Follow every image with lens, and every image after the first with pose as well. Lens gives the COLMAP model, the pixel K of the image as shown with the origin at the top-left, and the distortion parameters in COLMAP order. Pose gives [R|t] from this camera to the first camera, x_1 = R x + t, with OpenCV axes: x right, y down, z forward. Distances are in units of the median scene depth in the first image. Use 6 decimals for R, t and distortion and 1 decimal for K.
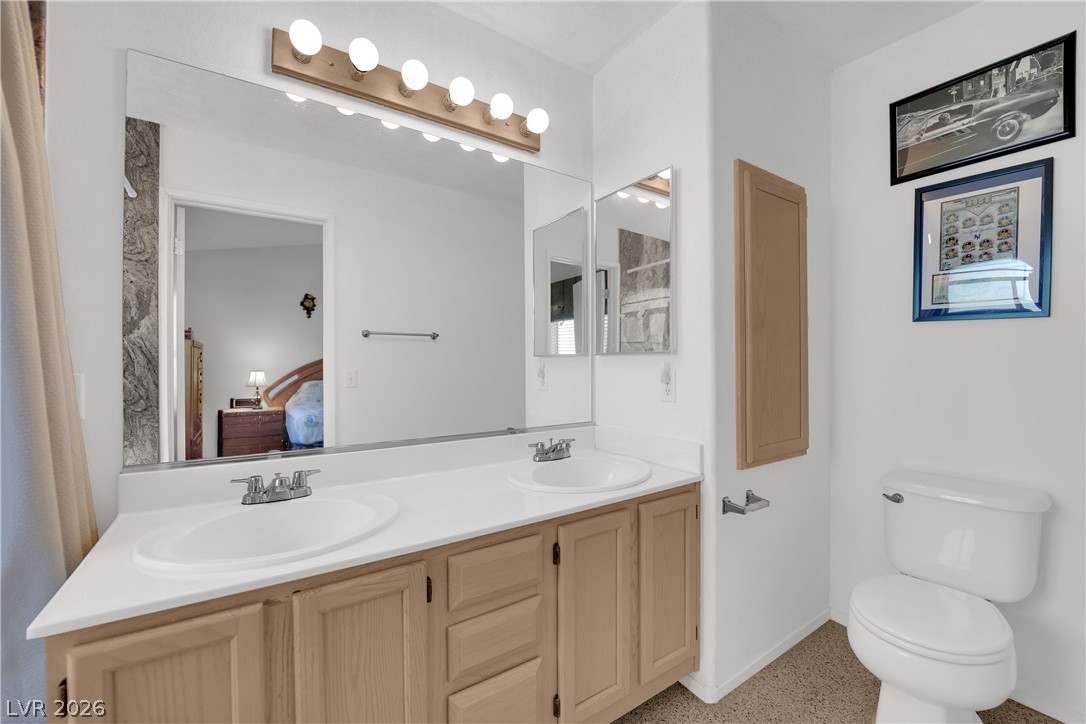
lens RADIAL K [[437.3, 0, 538.5], [0, 437.3, 363.8], [0, 0, 1]] dist [-0.014763, -0.001060]
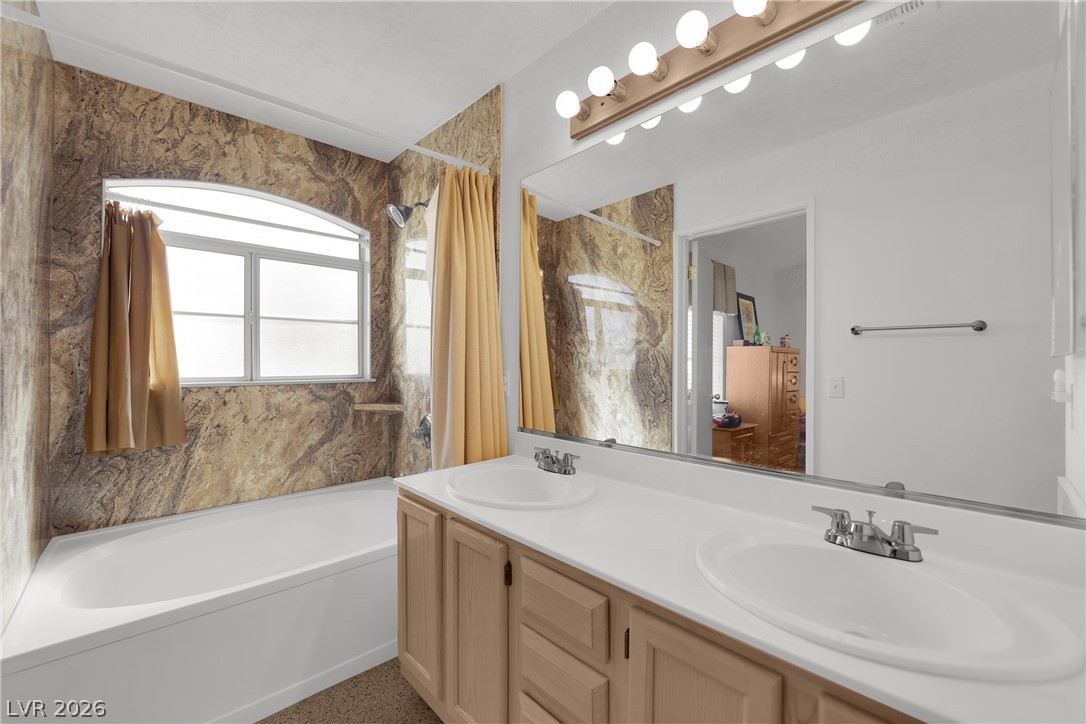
lens RADIAL K [[437.3, 0, 538.5], [0, 437.3, 363.8], [0, 0, 1]] dist [-0.014763, -0.001060]
pose [[0.158257, -0.001191, -0.987397, 0.369442], [-0.009151, 0.999955, -0.002673, -0.002691], [0.987356, 0.009459, 0.158239, 0.394931]]
